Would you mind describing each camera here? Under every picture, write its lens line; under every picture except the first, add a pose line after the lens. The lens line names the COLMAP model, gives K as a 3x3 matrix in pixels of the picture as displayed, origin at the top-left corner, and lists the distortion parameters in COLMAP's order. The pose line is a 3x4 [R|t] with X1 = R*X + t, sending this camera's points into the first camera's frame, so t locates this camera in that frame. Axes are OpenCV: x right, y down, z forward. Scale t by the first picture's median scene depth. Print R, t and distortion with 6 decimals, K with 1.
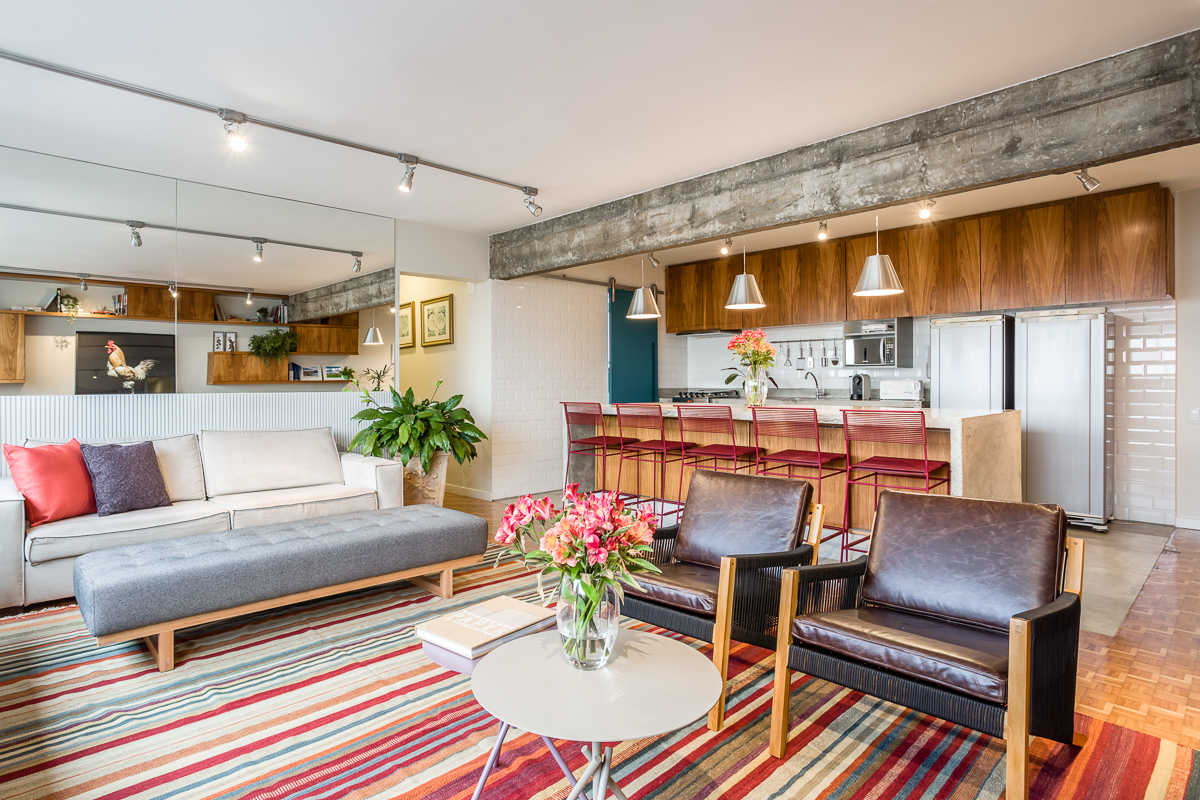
lens RADIAL K [[636.0, 0, 598.0], [0, 636.0, 389.8], [0, 0, 1]] dist [-0.038967, 0.012207]
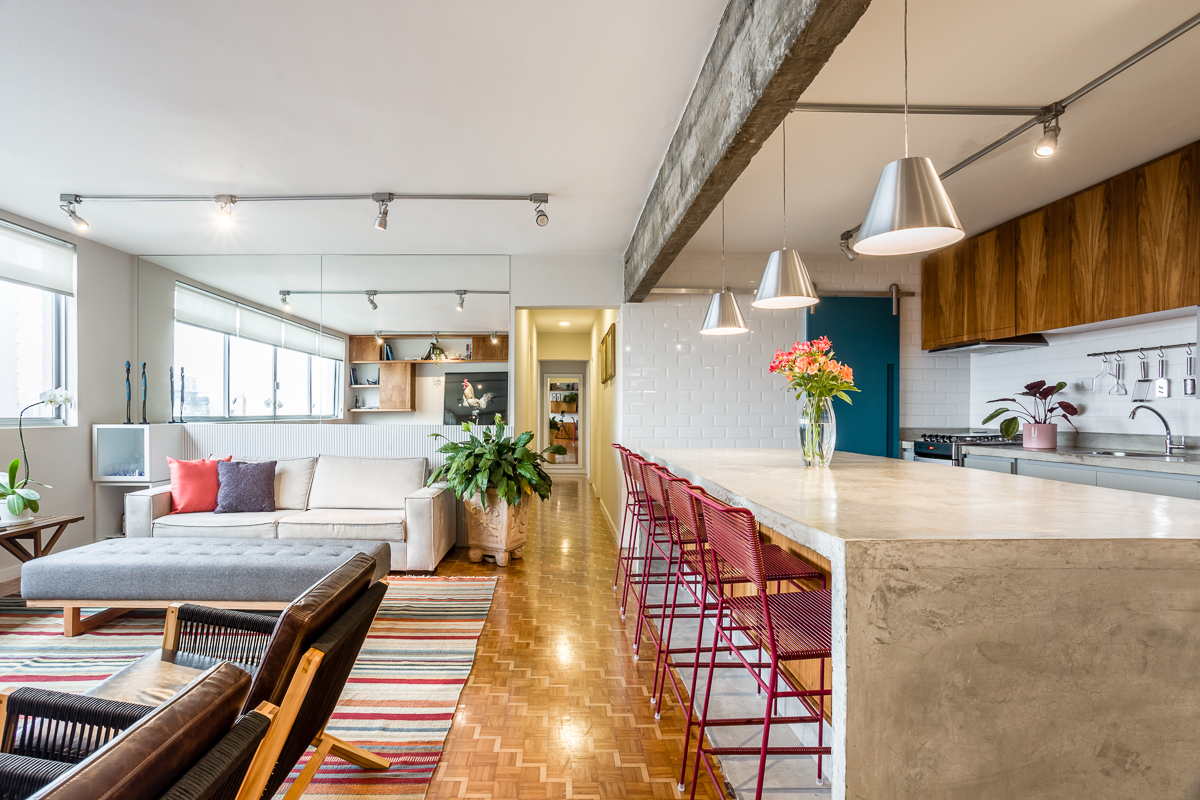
lens RADIAL K [[602.2, 0, 558.5], [0, 602.2, 420.8], [0, 0, 1]] dist [-0.046285, 0.018416]
pose [[0.720203, 0.019893, -0.693478, 0.568383], [-0.014143, 0.999802, 0.013992, -0.026836], [0.693619, -0.000269, 0.720342, 0.504462]]
